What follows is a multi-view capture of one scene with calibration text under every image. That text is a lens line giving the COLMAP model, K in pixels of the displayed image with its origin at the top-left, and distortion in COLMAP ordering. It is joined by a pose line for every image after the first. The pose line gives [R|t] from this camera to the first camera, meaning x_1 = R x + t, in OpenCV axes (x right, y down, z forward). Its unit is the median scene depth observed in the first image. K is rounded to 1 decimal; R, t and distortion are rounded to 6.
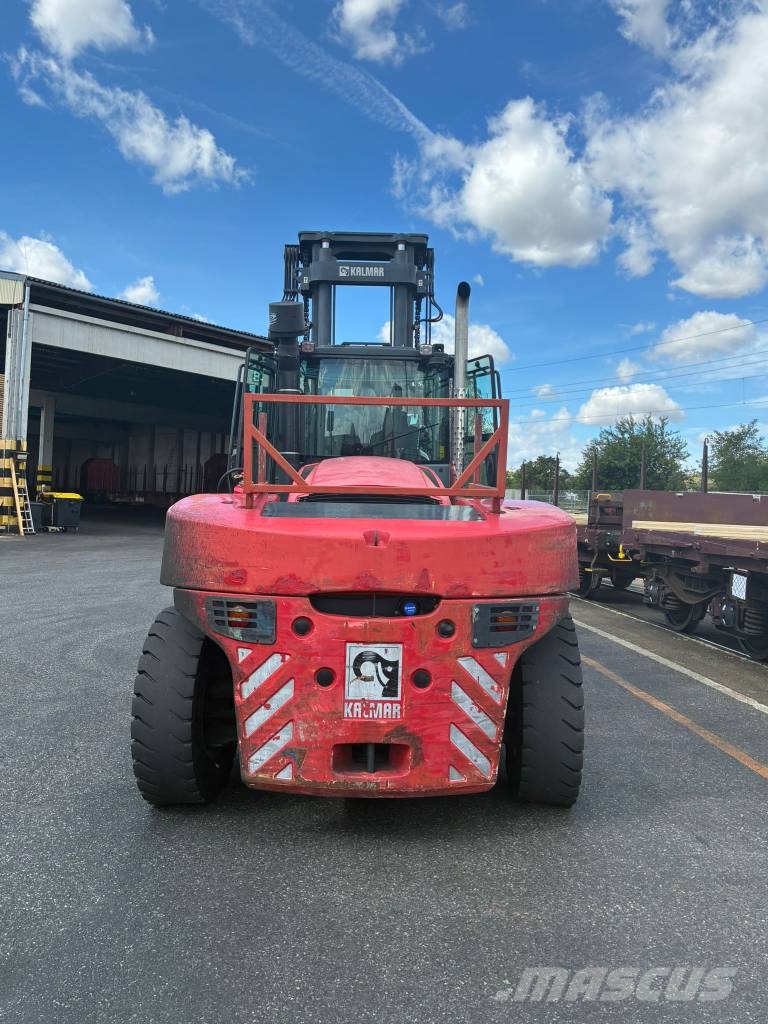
lens RADIAL K [[855.1, 0, 357.9], [0, 855.1, 498.9], [0, 0, 1]] dist [0.011076, -0.009643]
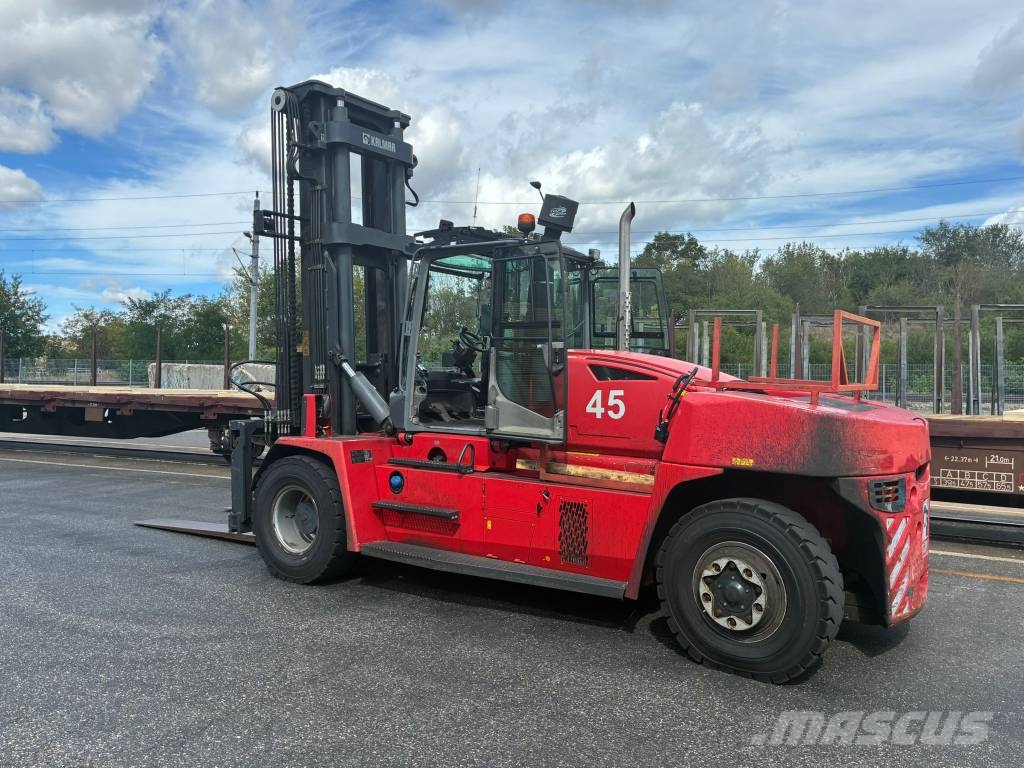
lens RADIAL K [[821.8, 0, 490.6], [0, 821.8, 381.3], [0, 0, 1]] dist [0.023258, -0.000853]
pose [[0.576036, -0.016955, 0.817248, -1.451549], [-0.003733, 0.999720, 0.023372, -0.050644], [-0.817416, -0.016514, 0.575811, 0.787446]]
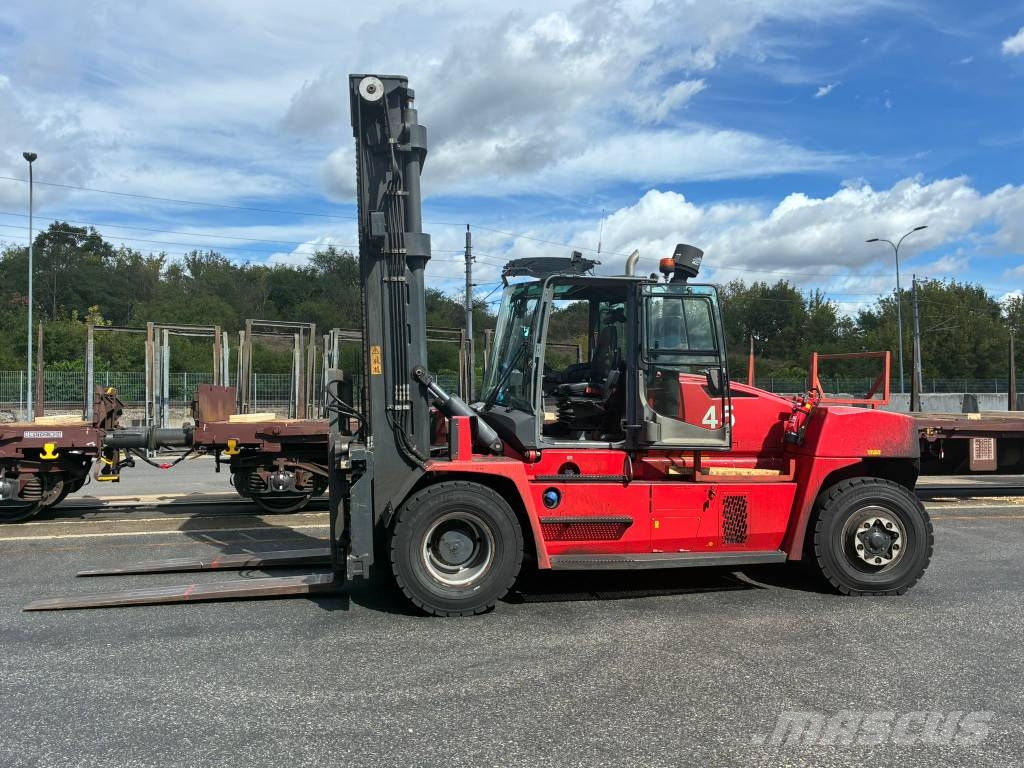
lens RADIAL K [[829.6, 0, 505.0], [0, 829.6, 384.3], [0, 0, 1]] dist [0.016175, -0.004422]
pose [[-0.166031, -0.014147, 0.986019, -1.908778], [-0.011861, 0.999853, 0.012348, -0.067292], [-0.986049, -0.009645, -0.166175, 2.277555]]
